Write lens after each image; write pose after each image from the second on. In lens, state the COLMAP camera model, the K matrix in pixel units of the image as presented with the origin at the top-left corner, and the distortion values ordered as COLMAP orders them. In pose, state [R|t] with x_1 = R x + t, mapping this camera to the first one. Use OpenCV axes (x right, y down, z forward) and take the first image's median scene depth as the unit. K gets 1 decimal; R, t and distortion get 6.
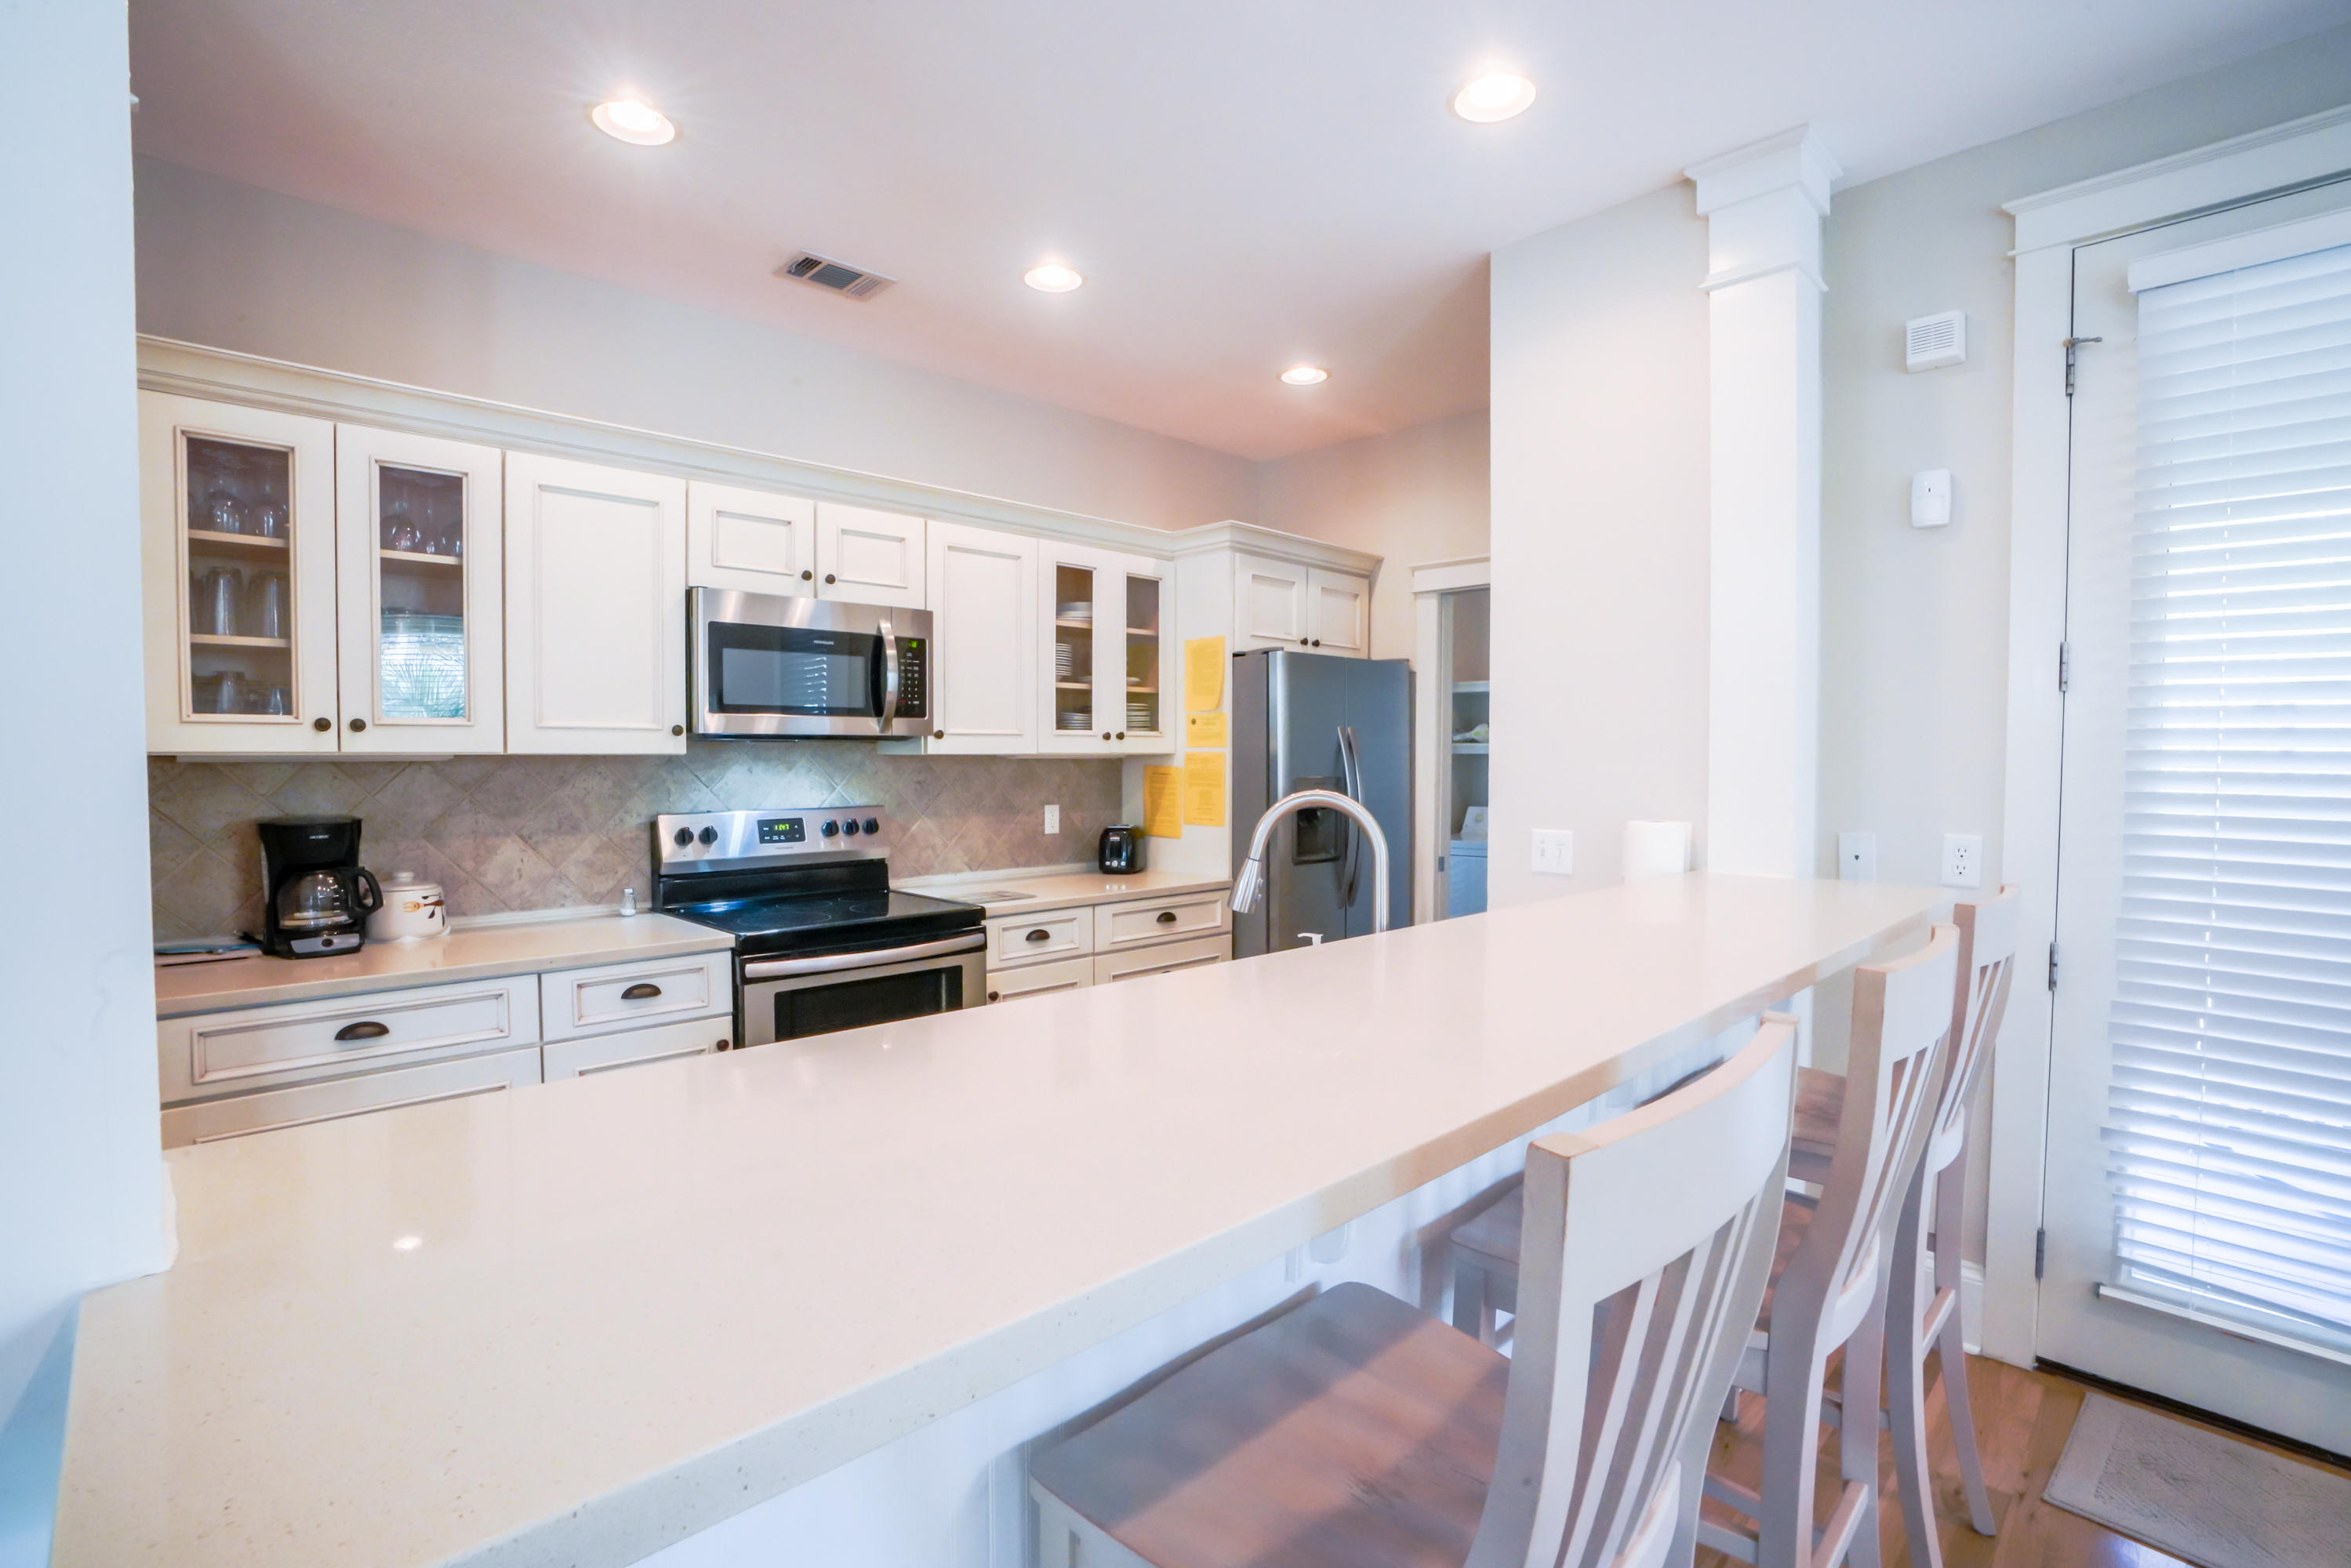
lens RADIAL K [[1091.5, 0, 1158.1], [0, 1091.5, 795.1], [0, 0, 1]] dist [-0.064839, 0.024787]
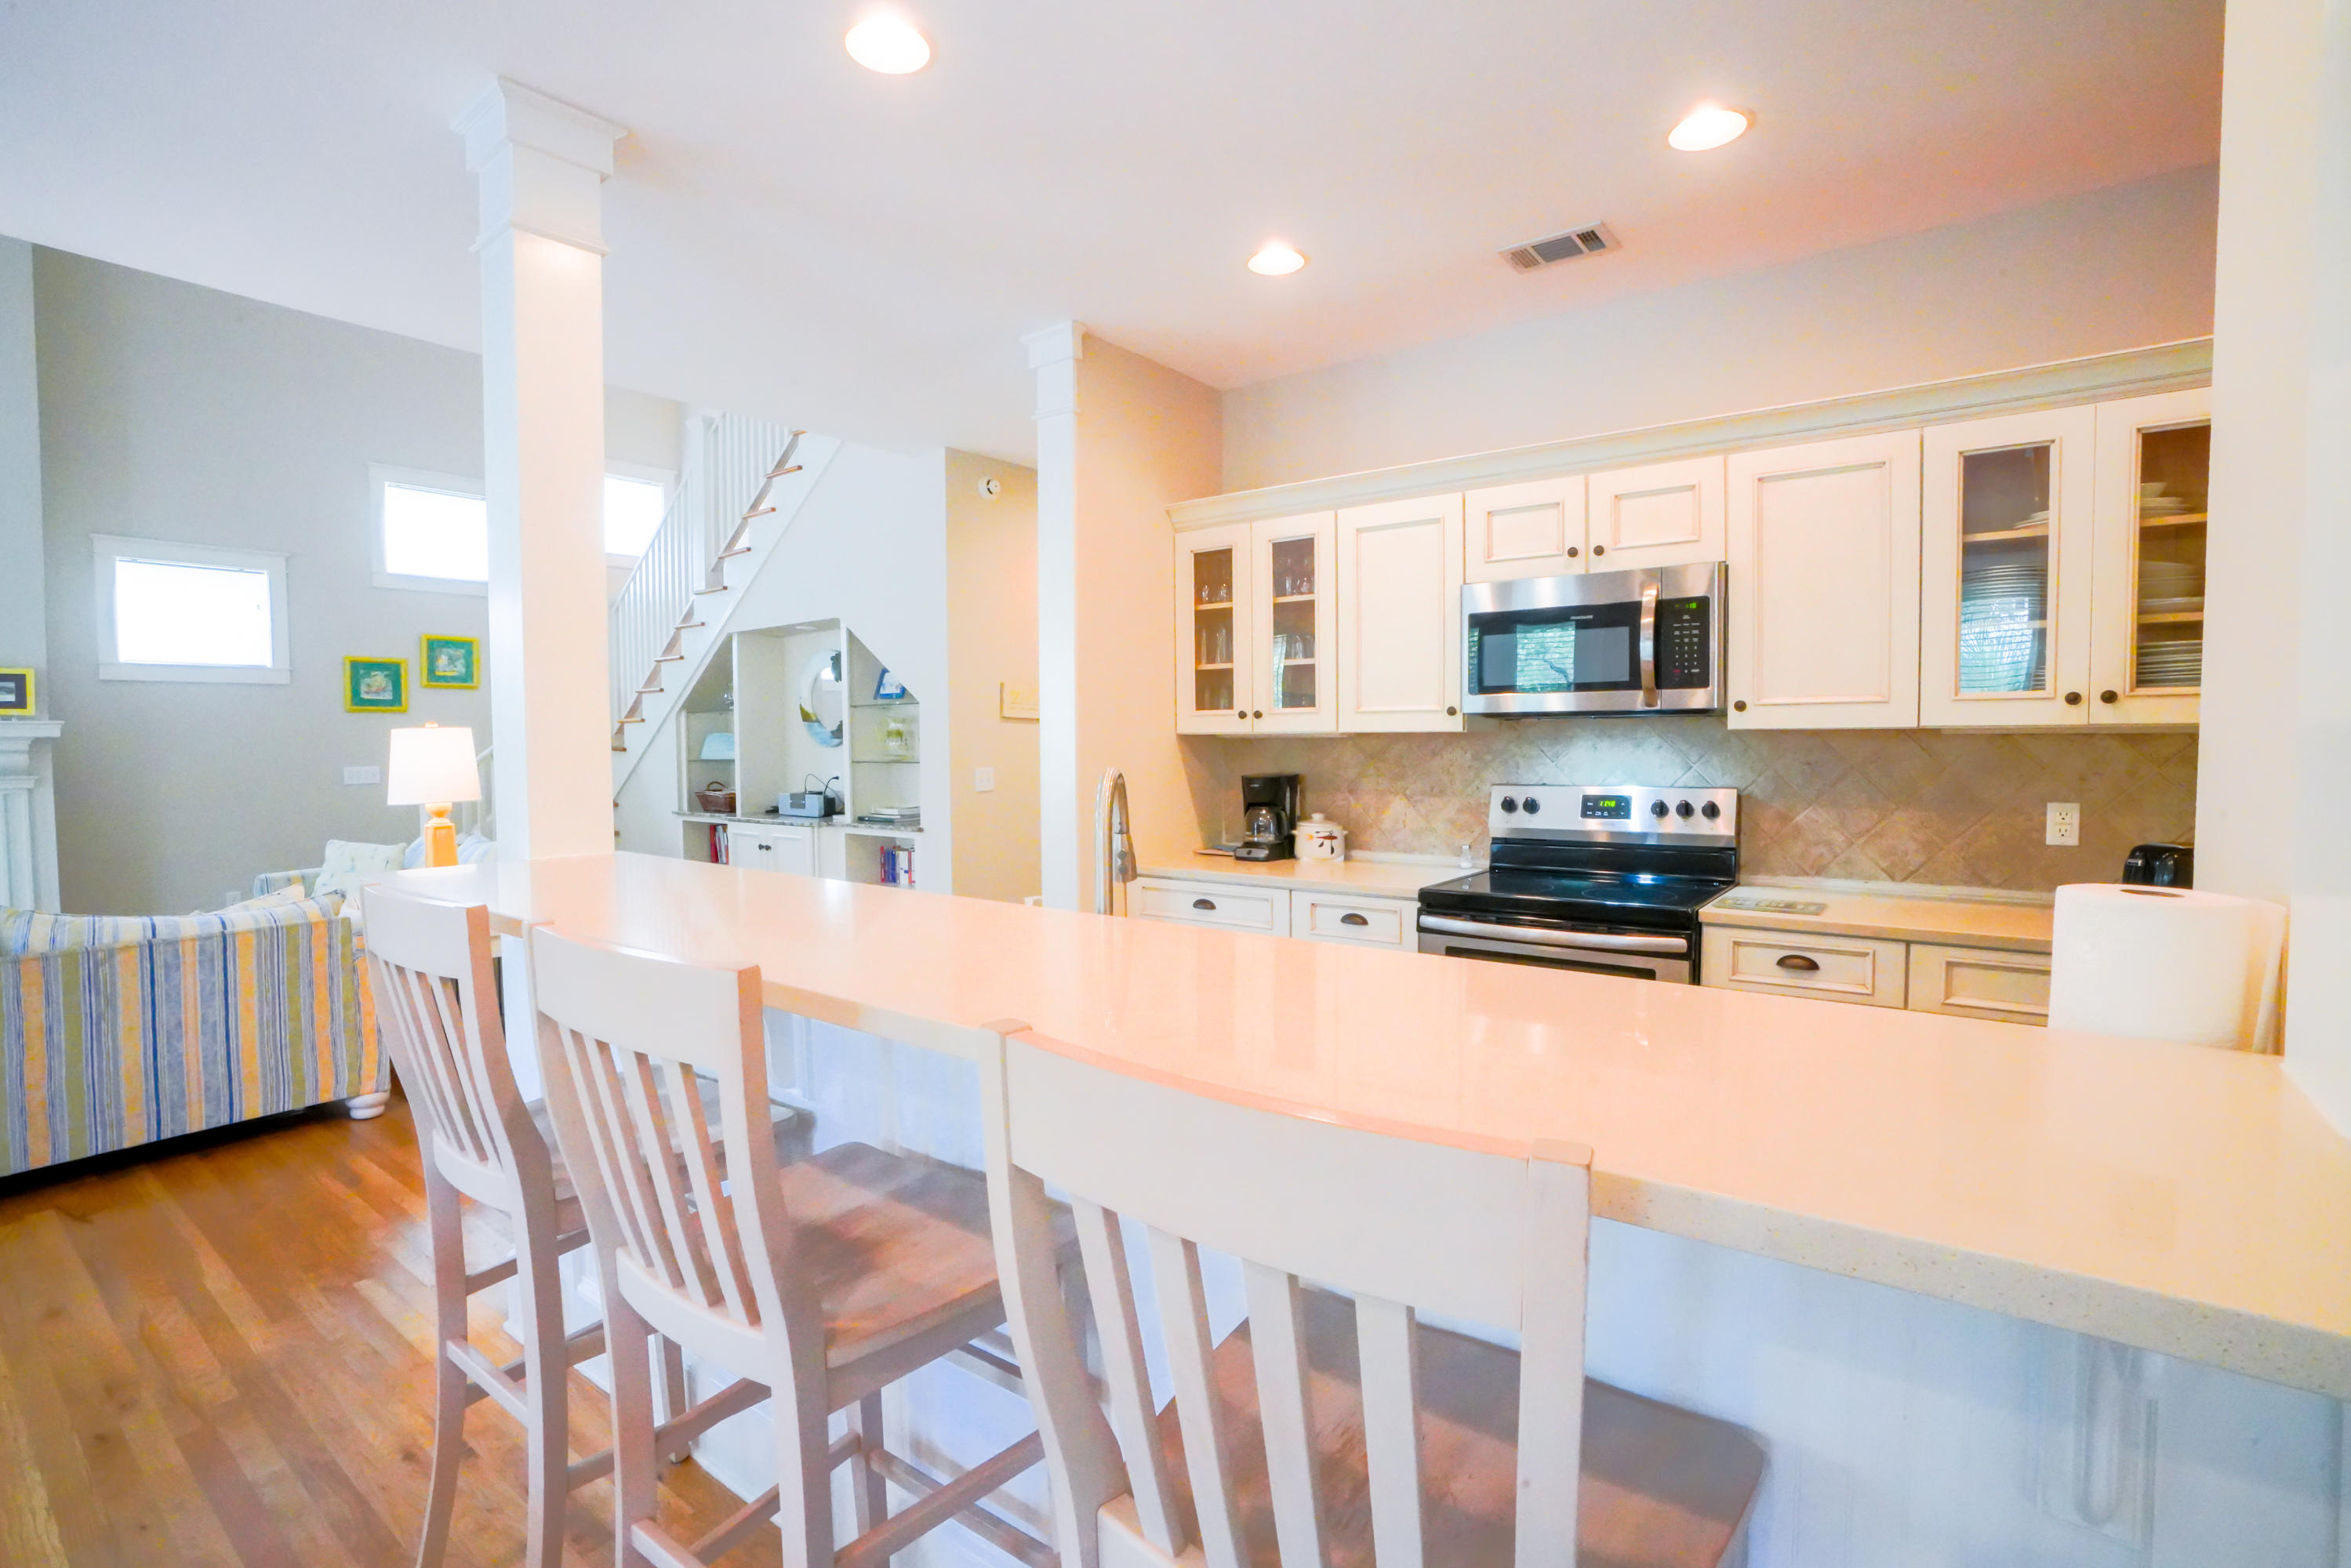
lens RADIAL K [[1091.5, 0, 1169.3], [0, 1091.5, 782.7], [0, 0, 1]] dist [-0.064839, 0.024787]
pose [[0.143403, 0.040025, -0.988855, 0.584138], [-0.026293, 0.998983, 0.036622, -0.015580], [0.989315, 0.020748, 0.144310, 0.462043]]
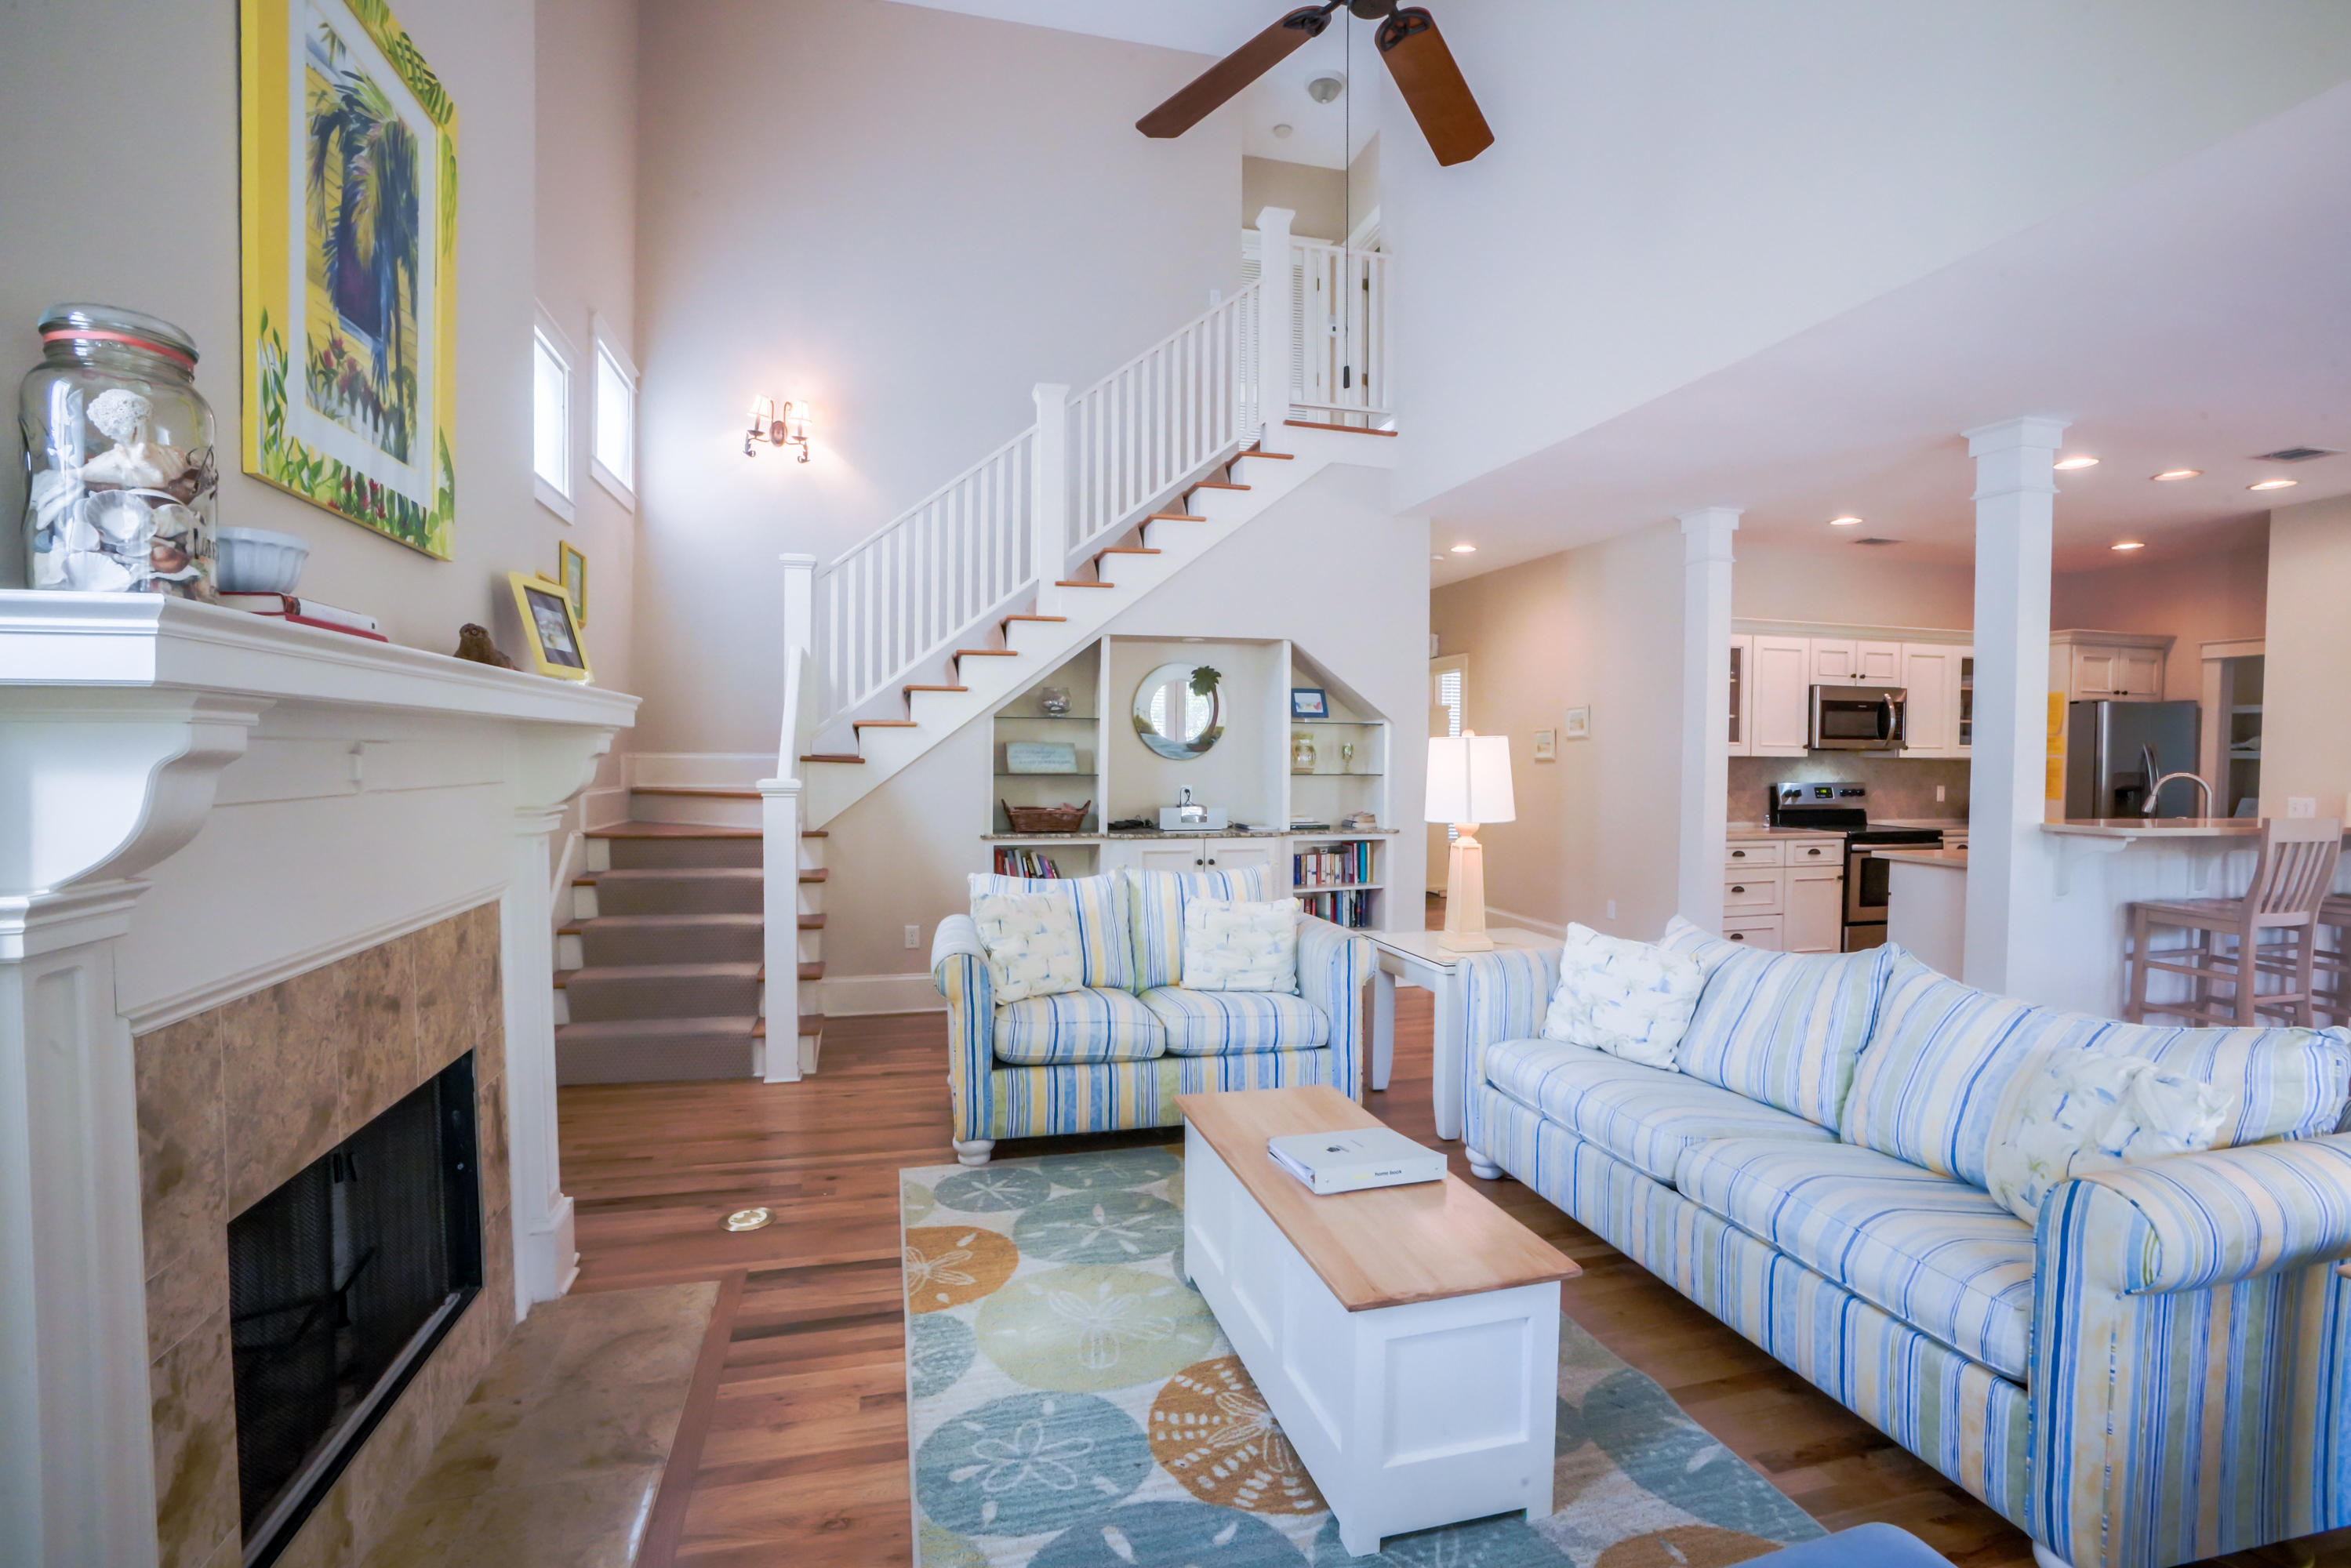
lens RADIAL K [[1091.5, 0, 1175.6], [0, 1091.5, 787.8], [0, 0, 1]] dist [-0.064839, 0.024787]
pose [[0.871927, 0.021232, -0.489175, -0.434437], [-0.023671, 0.999719, 0.001199, 0.051259], [0.489063, 0.010534, 0.872185, -1.467888]]
